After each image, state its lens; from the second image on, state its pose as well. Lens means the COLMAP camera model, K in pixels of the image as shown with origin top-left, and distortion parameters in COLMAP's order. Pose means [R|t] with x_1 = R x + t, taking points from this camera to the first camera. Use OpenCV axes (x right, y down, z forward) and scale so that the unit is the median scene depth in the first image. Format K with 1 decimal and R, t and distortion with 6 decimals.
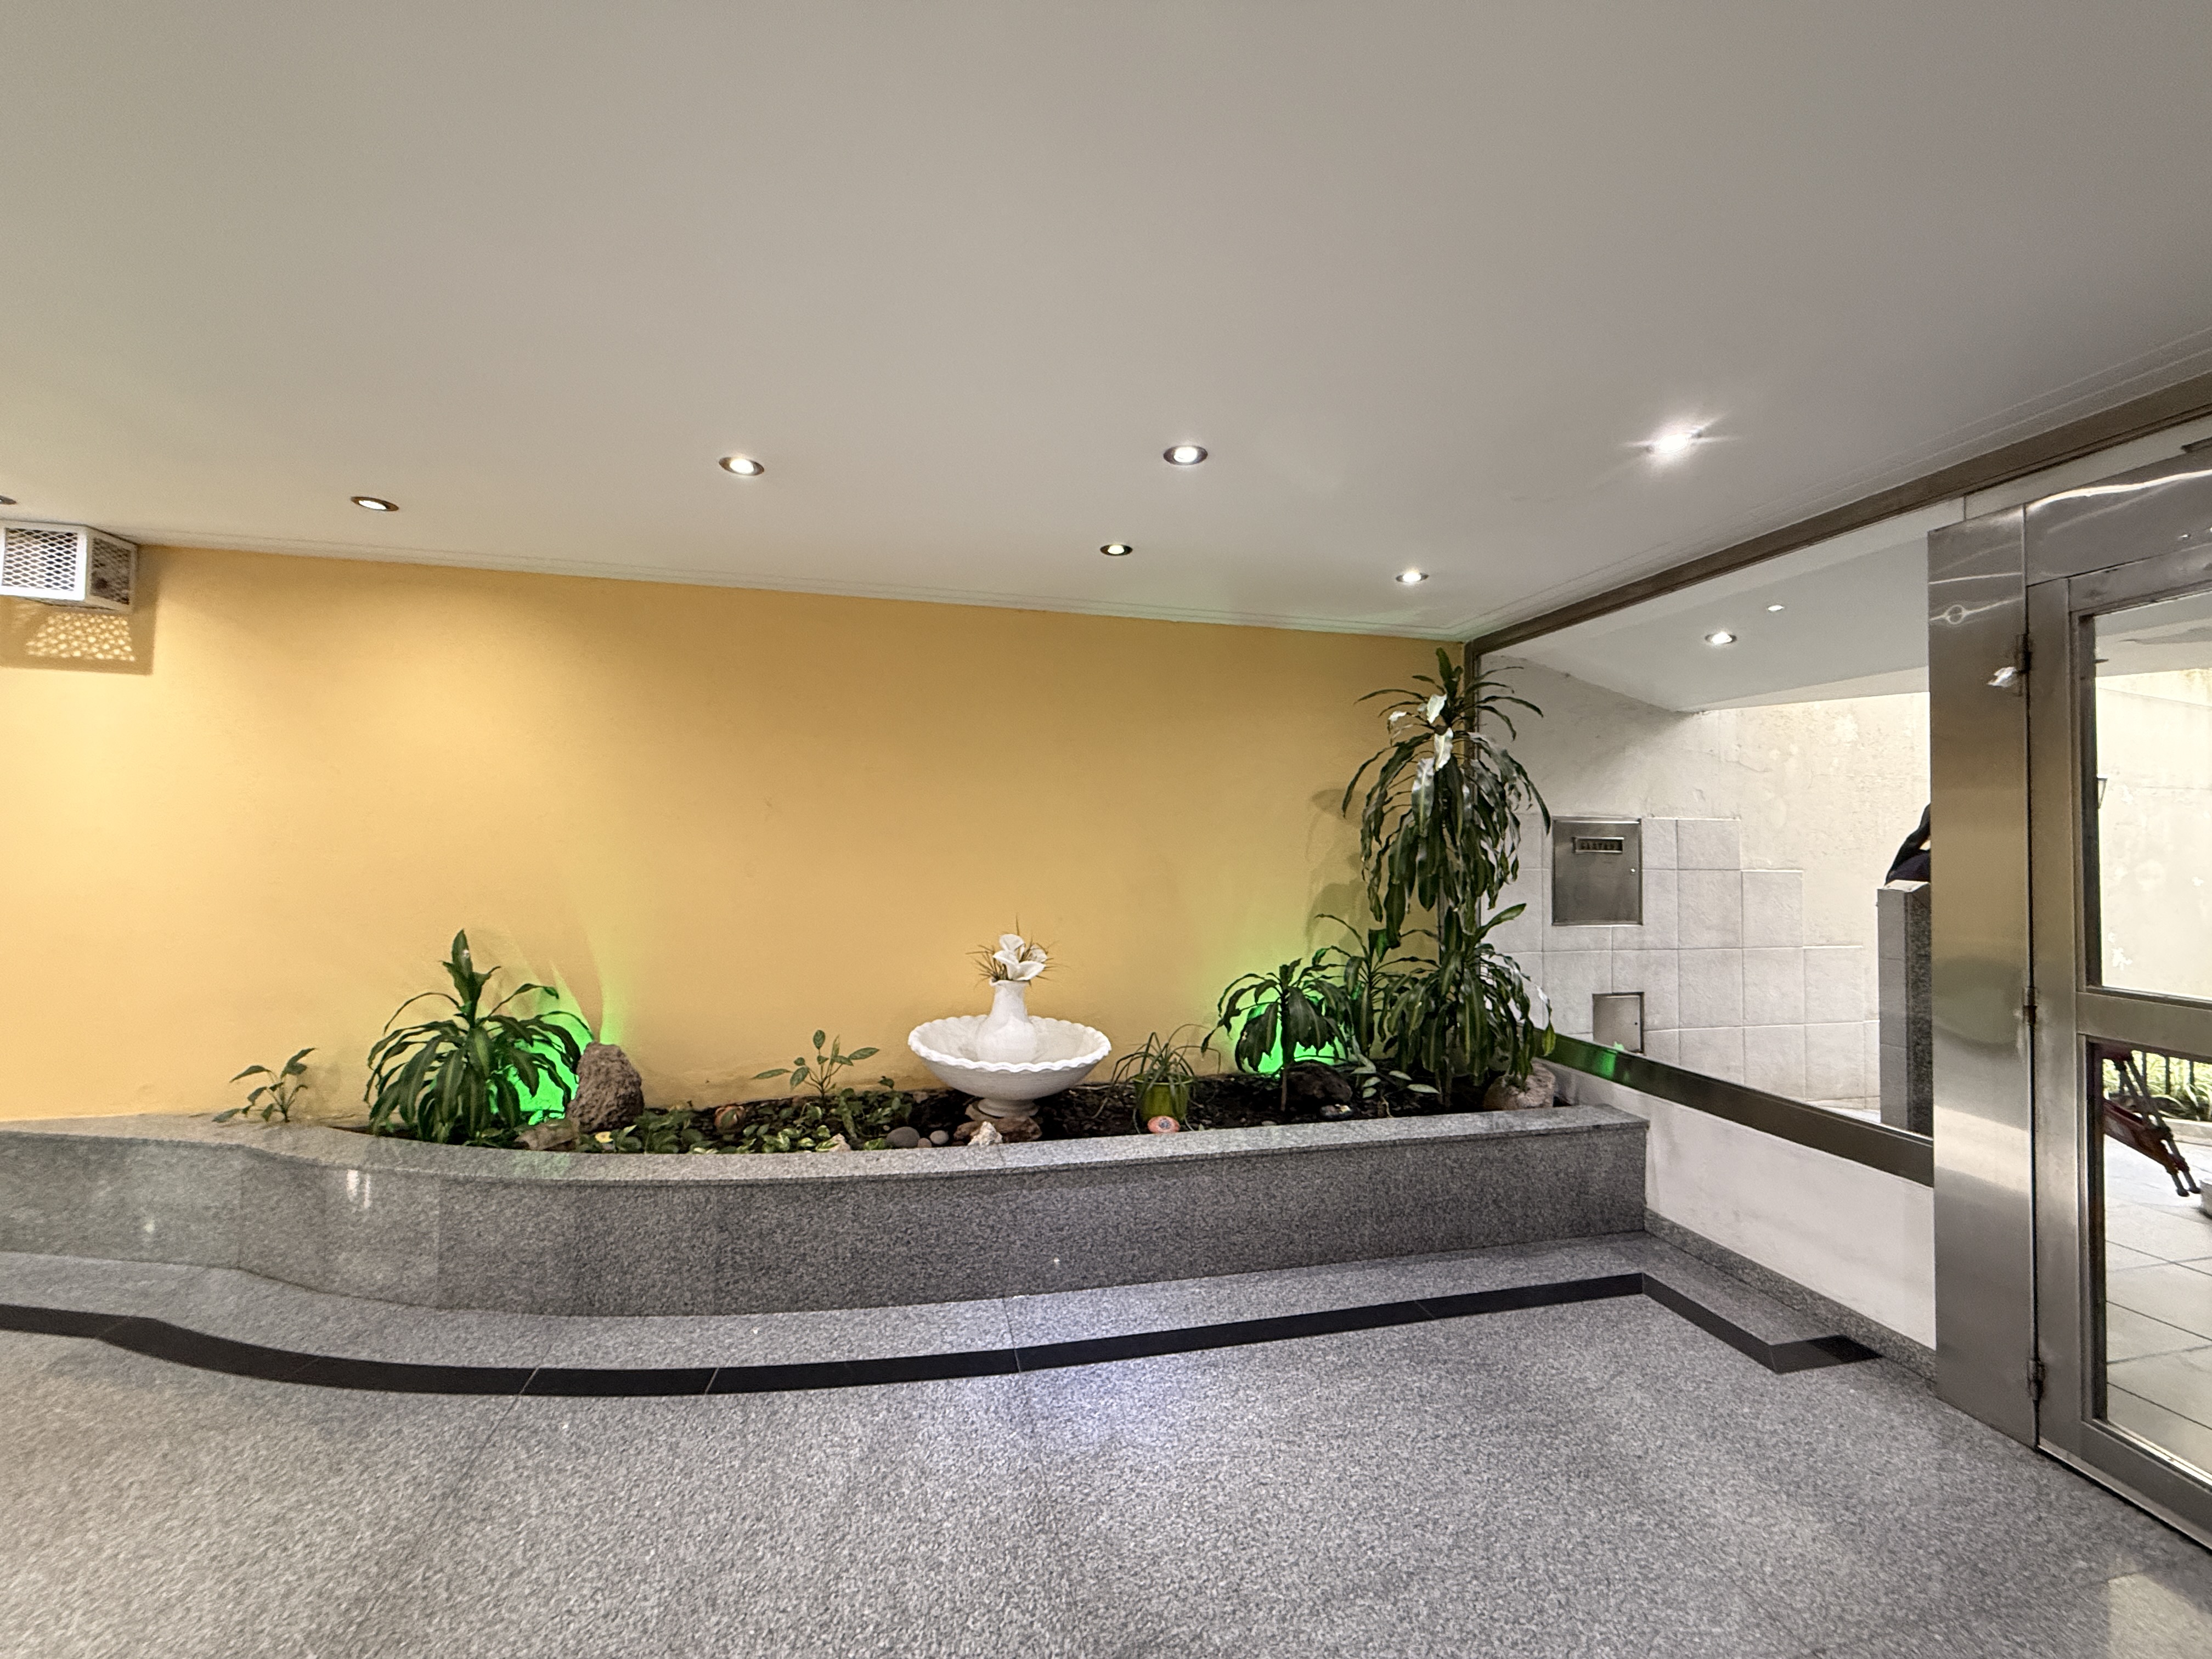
lens RADIAL K [[874.6, 0, 1100.2], [0, 874.6, 829.2], [0, 0, 1]] dist [-0.000369, 0.000283]
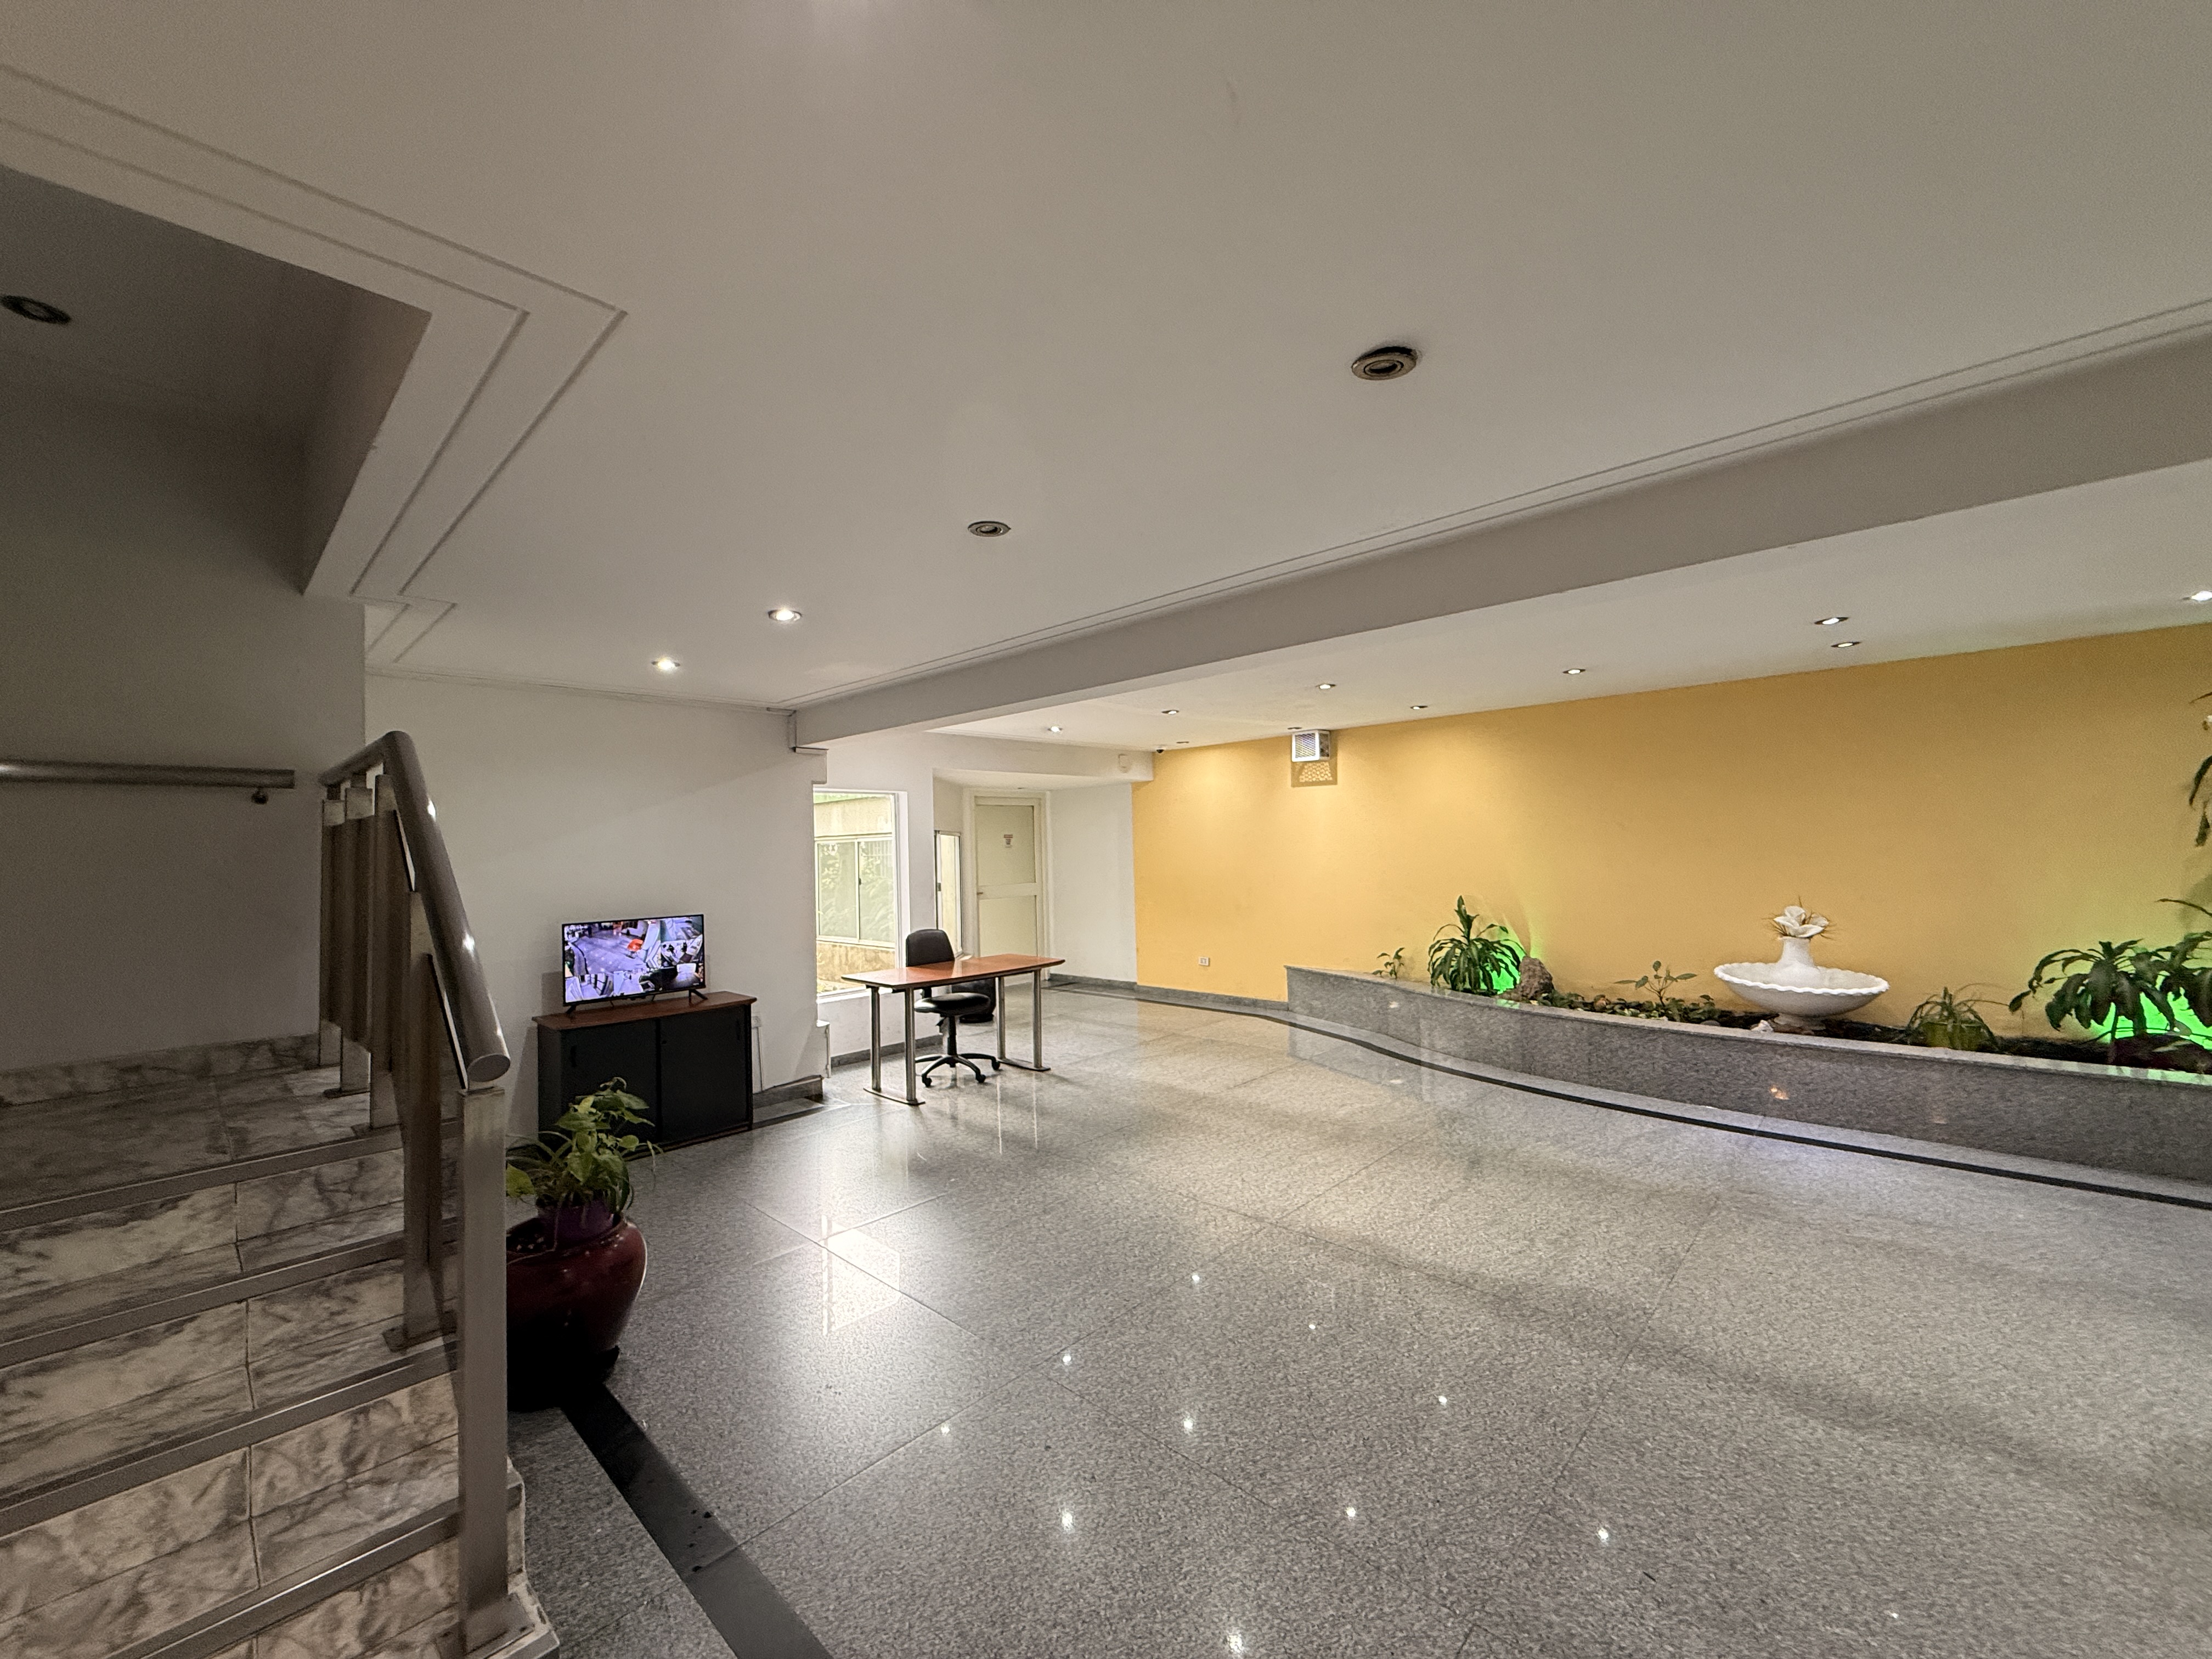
lens RADIAL K [[874.6, 0, 1100.2], [0, 874.6, 829.2], [0, 0, 1]] dist [-0.000369, 0.000283]
pose [[0.549460, -0.044523, -0.834333, 0.524080], [0.051747, 0.998476, -0.019203, -0.043837], [0.833916, -0.032623, 0.550926, -0.834068]]
